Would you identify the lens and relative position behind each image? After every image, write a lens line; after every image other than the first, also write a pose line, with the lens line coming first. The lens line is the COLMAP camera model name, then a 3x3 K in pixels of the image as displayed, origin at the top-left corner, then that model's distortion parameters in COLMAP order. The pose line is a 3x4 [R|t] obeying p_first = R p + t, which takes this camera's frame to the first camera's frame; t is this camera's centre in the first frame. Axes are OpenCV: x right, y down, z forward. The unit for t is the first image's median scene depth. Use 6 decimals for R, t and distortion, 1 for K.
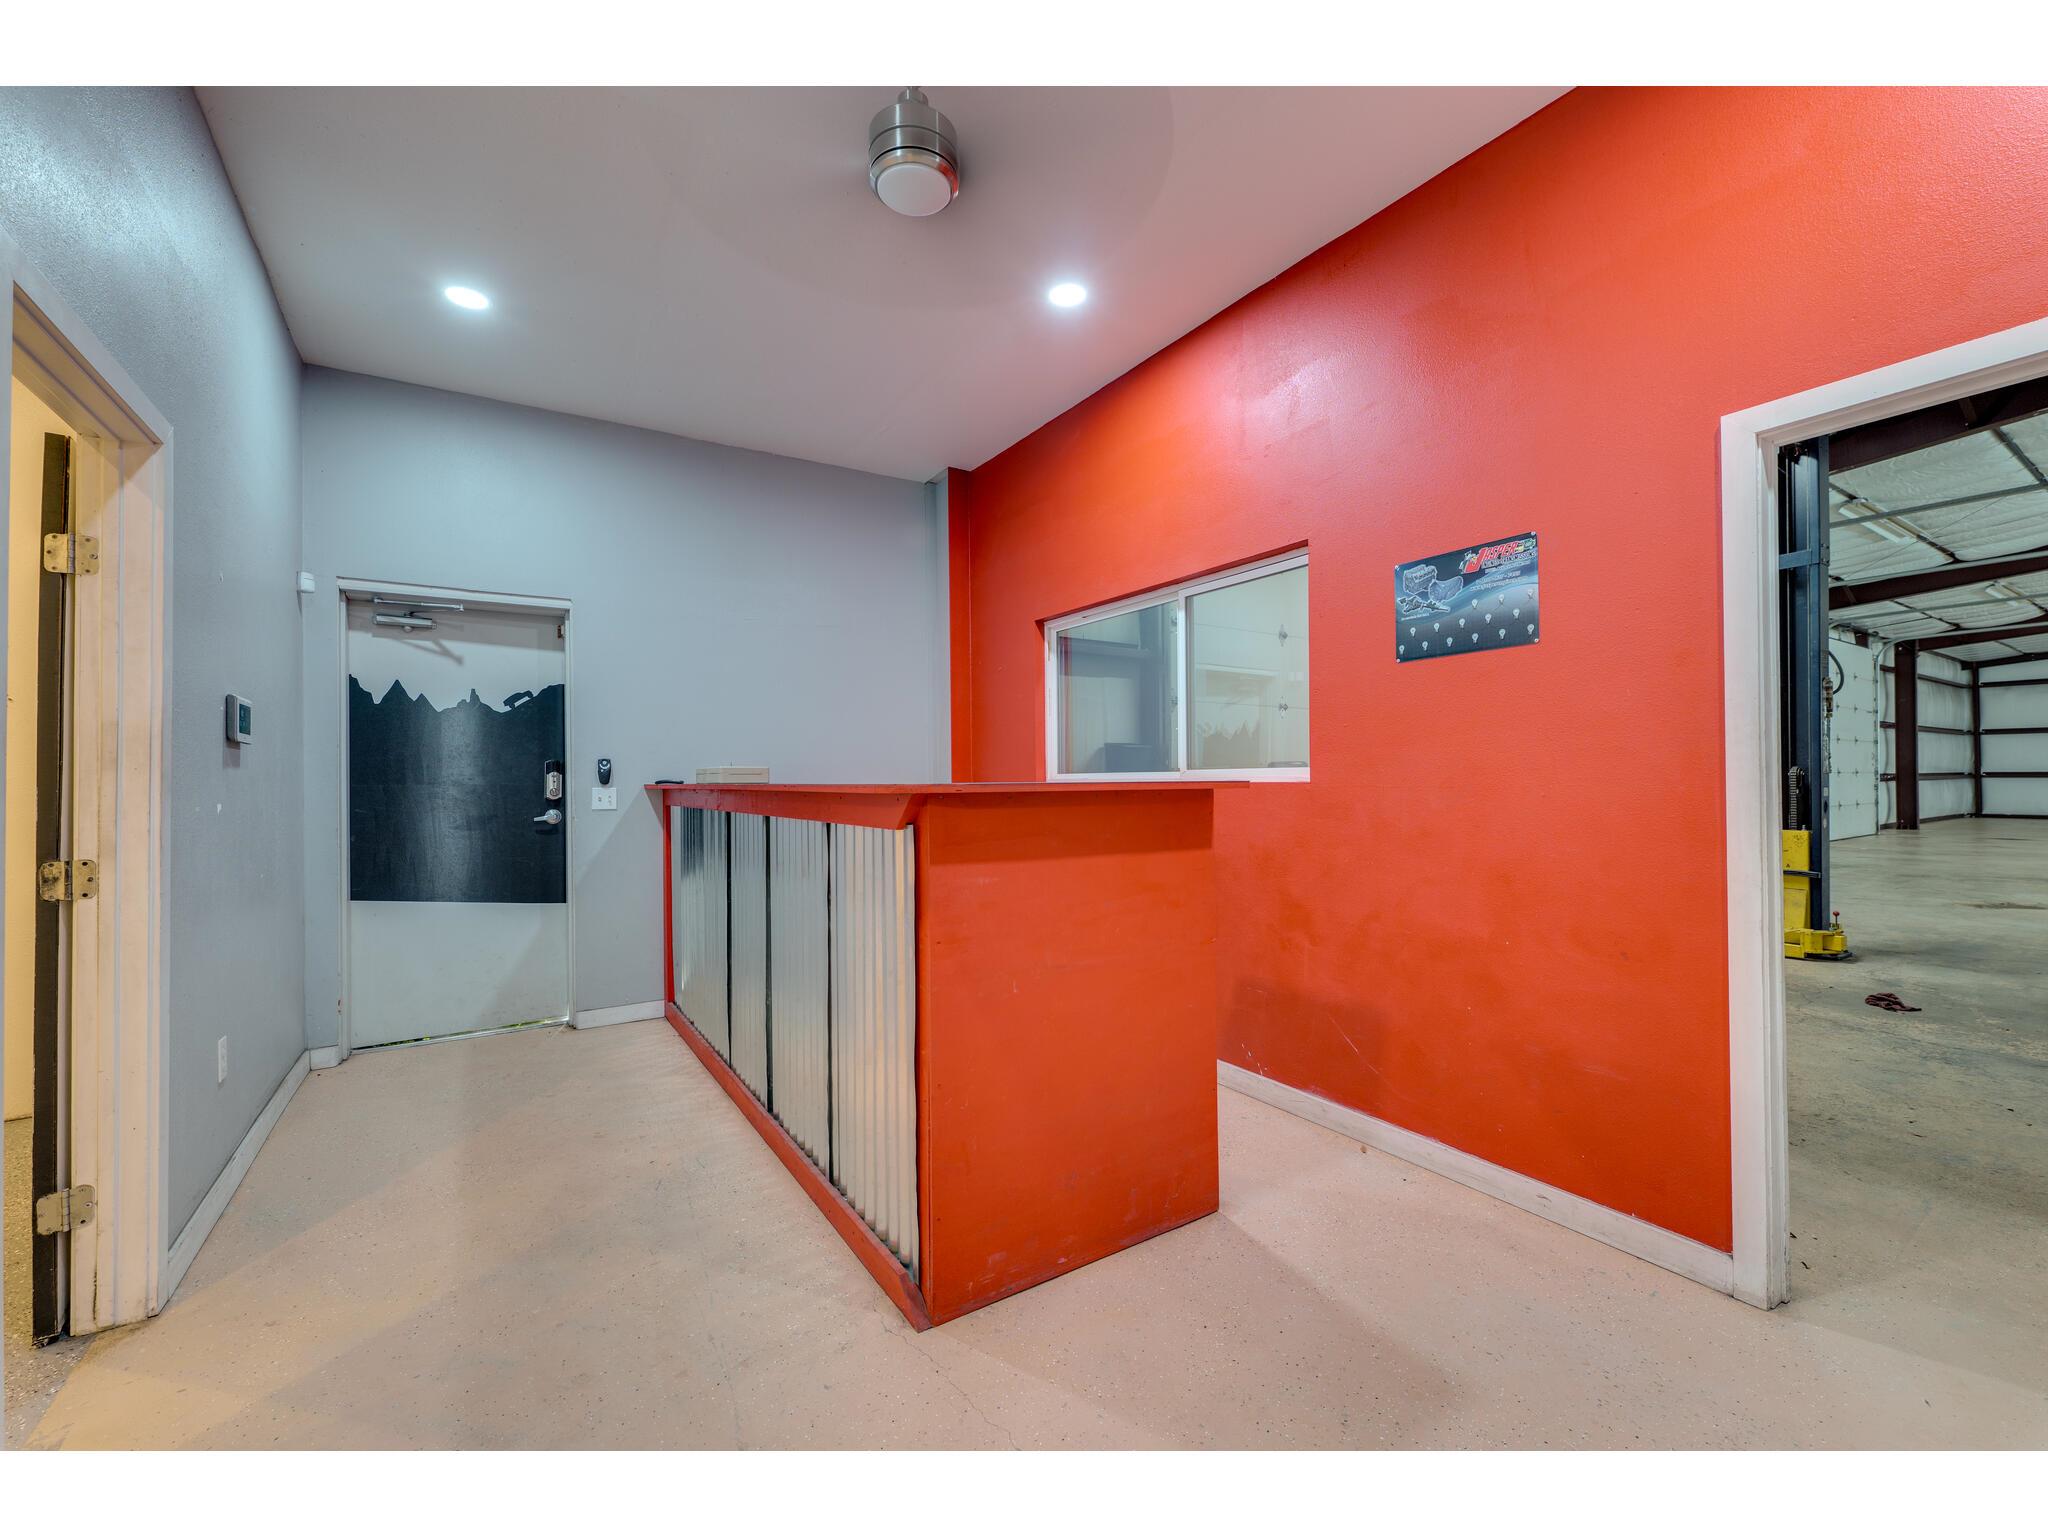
lens RADIAL K [[854.3, 0, 1025.2], [0, 854.3, 770.9], [0, 0, 1]] dist [0.000562, -0.000690]
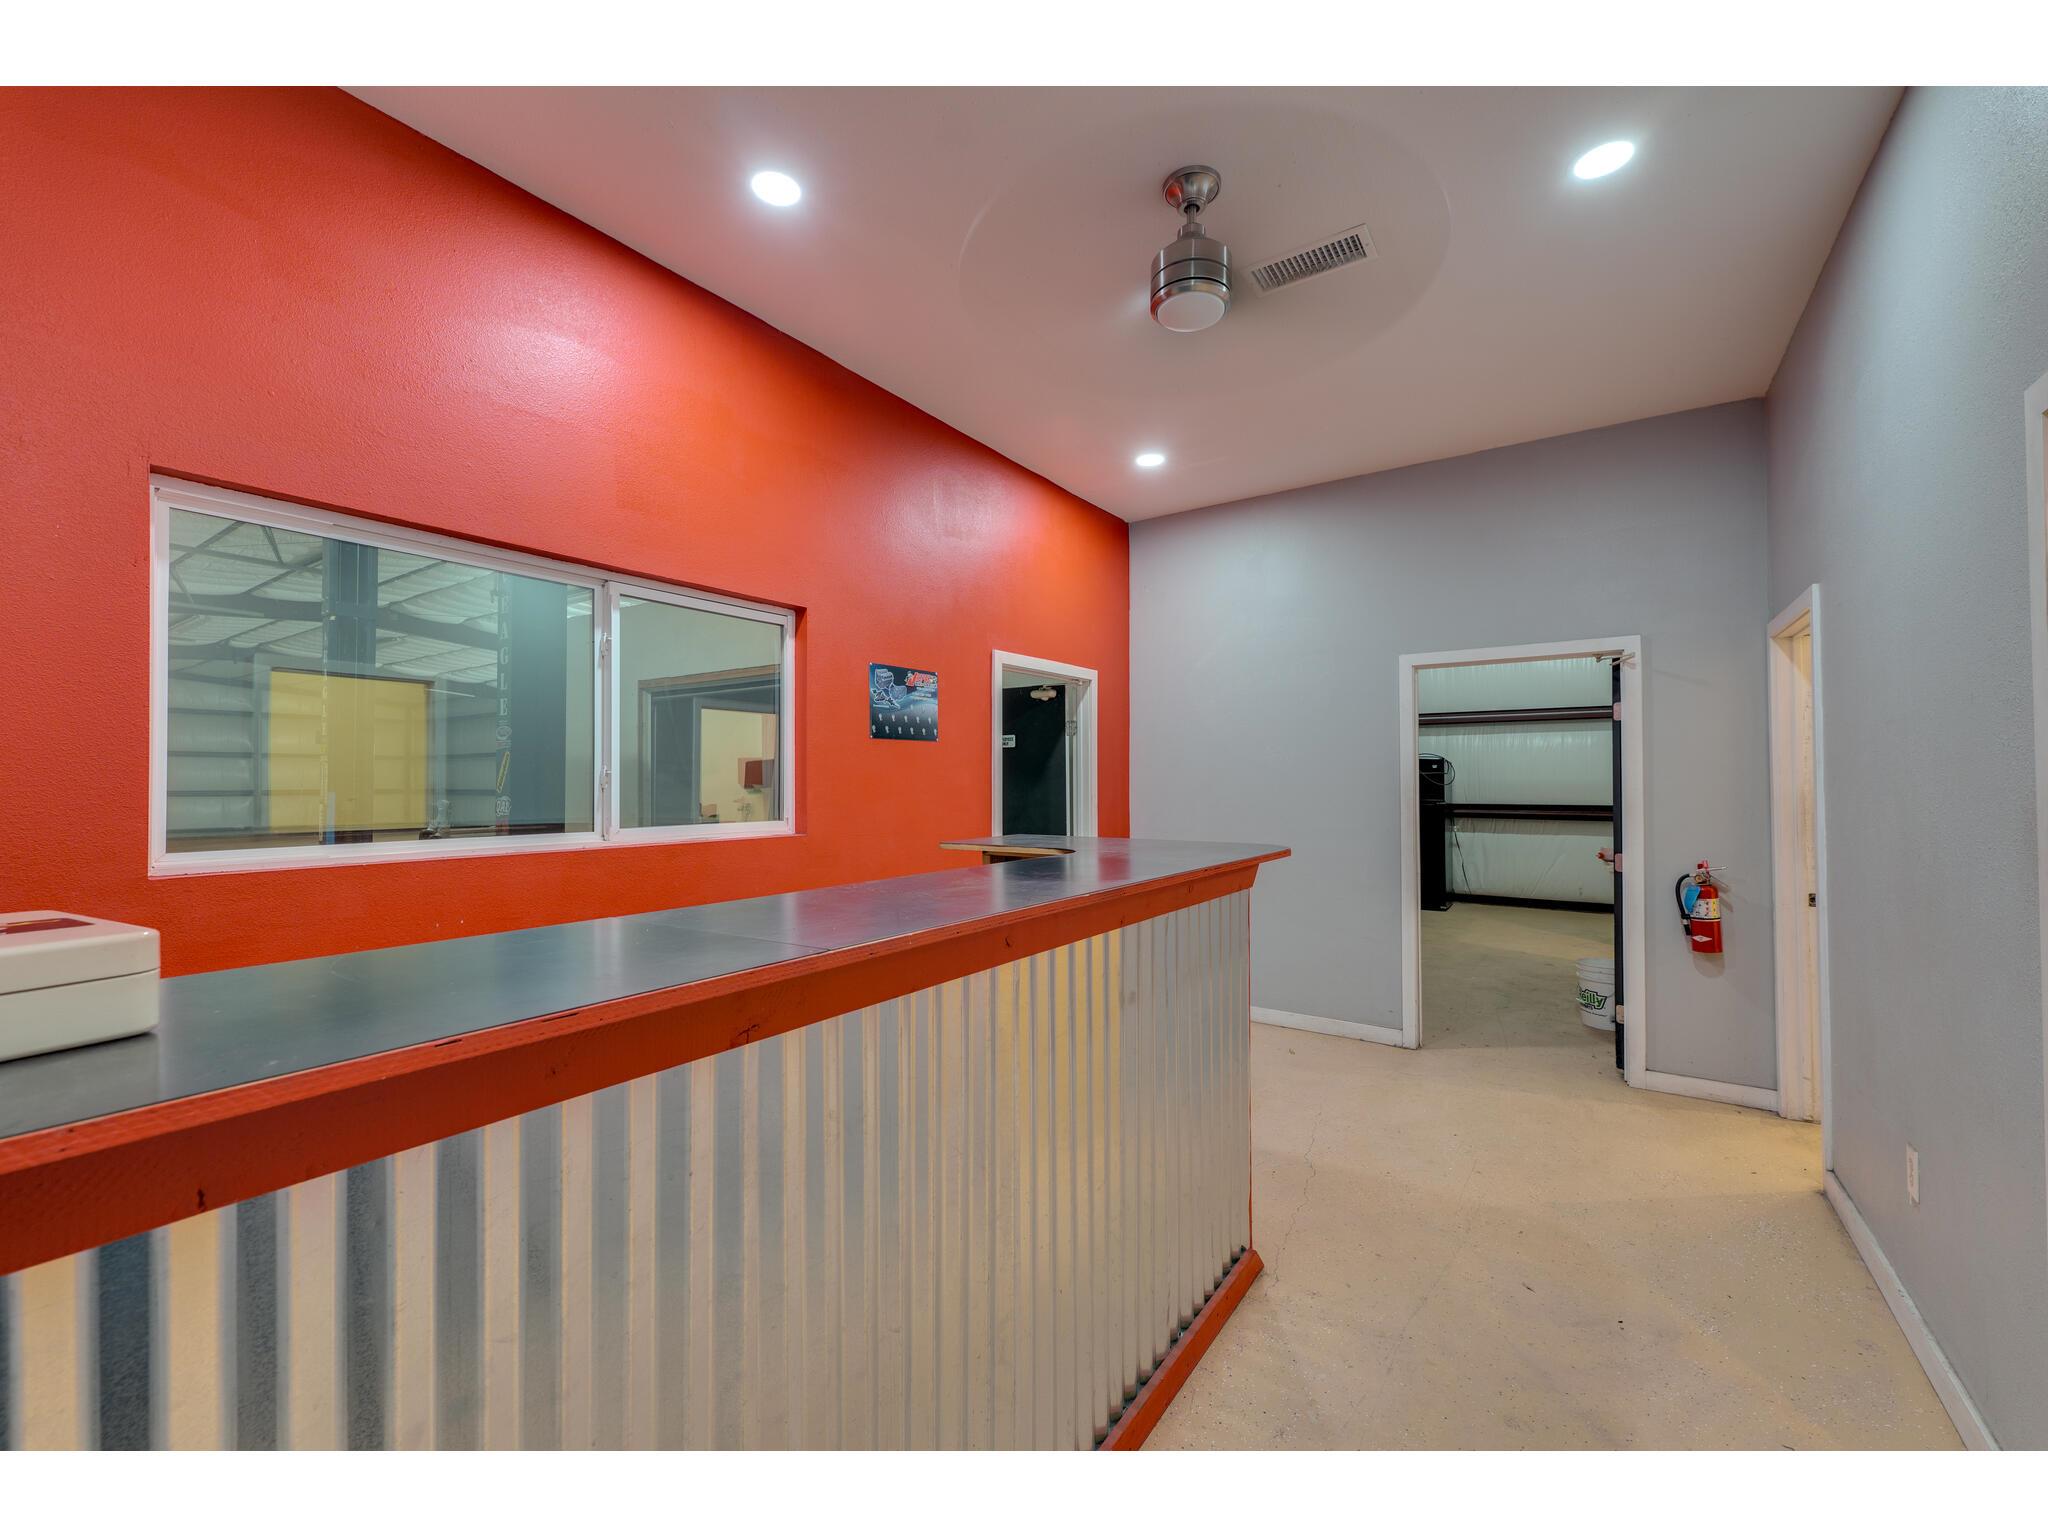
lens RADIAL K [[854.3, 0, 1017.3], [0, 854.3, 777.3], [0, 0, 1]] dist [0.000562, -0.000690]
pose [[-0.398322, 0.013108, 0.917152, -0.879537], [-0.004513, 0.999858, -0.016250, -0.051451], [-0.917234, -0.010612, -0.398207, 1.391107]]
